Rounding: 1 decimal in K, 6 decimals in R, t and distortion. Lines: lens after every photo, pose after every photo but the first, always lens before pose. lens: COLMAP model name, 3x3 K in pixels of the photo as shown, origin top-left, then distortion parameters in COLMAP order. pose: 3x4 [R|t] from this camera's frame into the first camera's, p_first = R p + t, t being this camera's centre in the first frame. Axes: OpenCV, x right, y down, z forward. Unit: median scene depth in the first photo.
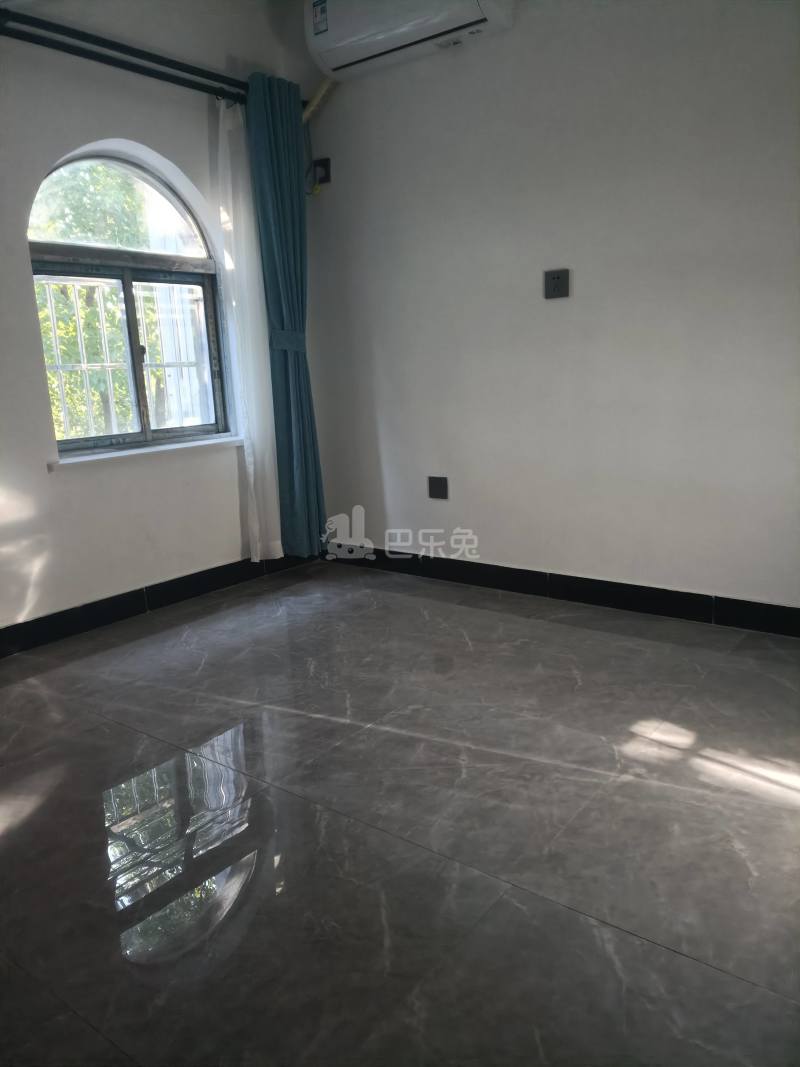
lens RADIAL K [[777.9, 0, 421.3], [0, 777.9, 532.8], [0, 0, 1]] dist [0.112672, -0.191867]
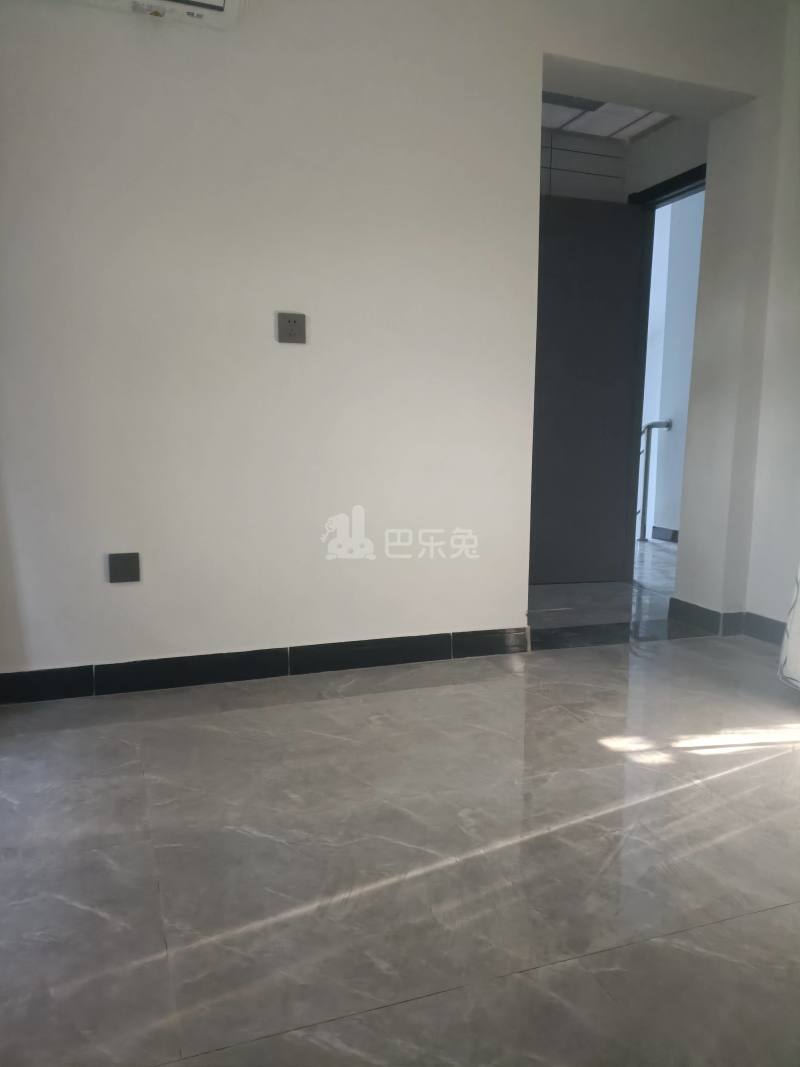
lens RADIAL K [[773.2, 0, 400.0], [0, 773.2, 533.5], [0, 0, 1]] dist [0.058804, -0.062340]
pose [[0.555455, -0.069262, 0.828657, -0.703442], [0.147979, 0.988852, -0.016539, -0.062536], [-0.818274, 0.131810, 0.559513, 0.566844]]
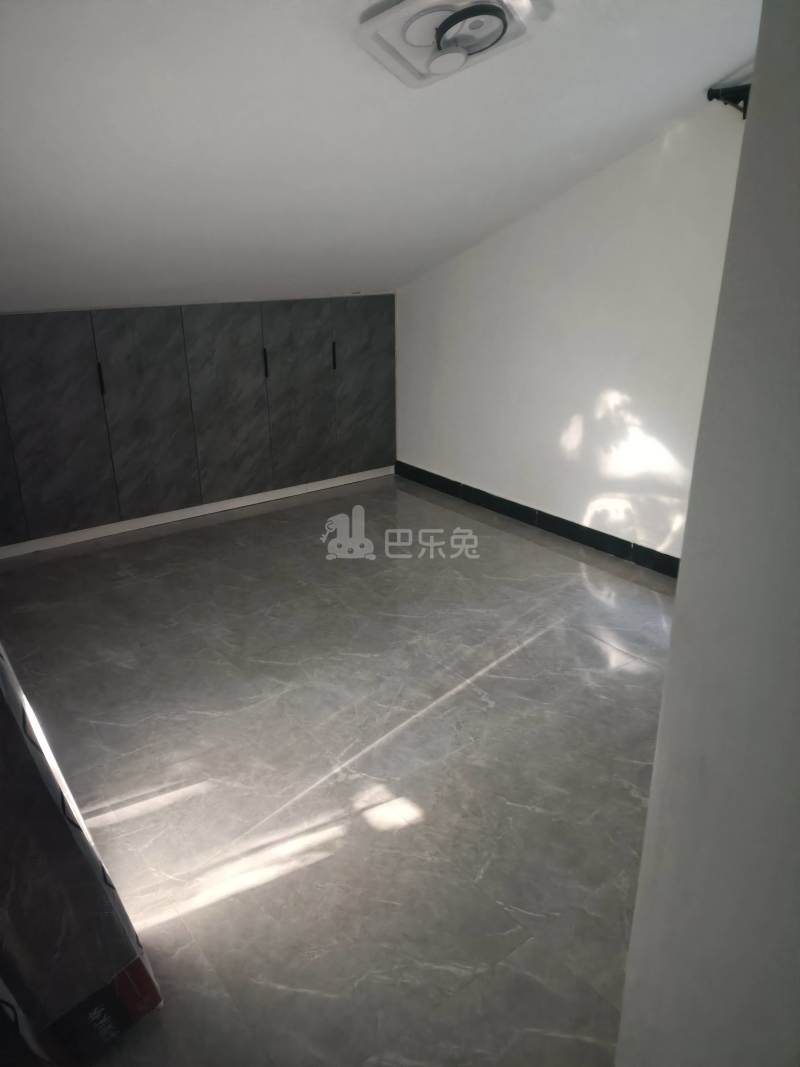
lens RADIAL K [[790.0, 0, 400.0], [0, 790.0, 533.5], [0, 0, 1]] dist [0.072571, -0.096567]
pose [[-0.276661, 0.377655, -0.883649, 1.062333], [-0.195582, 0.878166, 0.436547, -0.548851], [0.940854, 0.293601, -0.169092, 1.004602]]
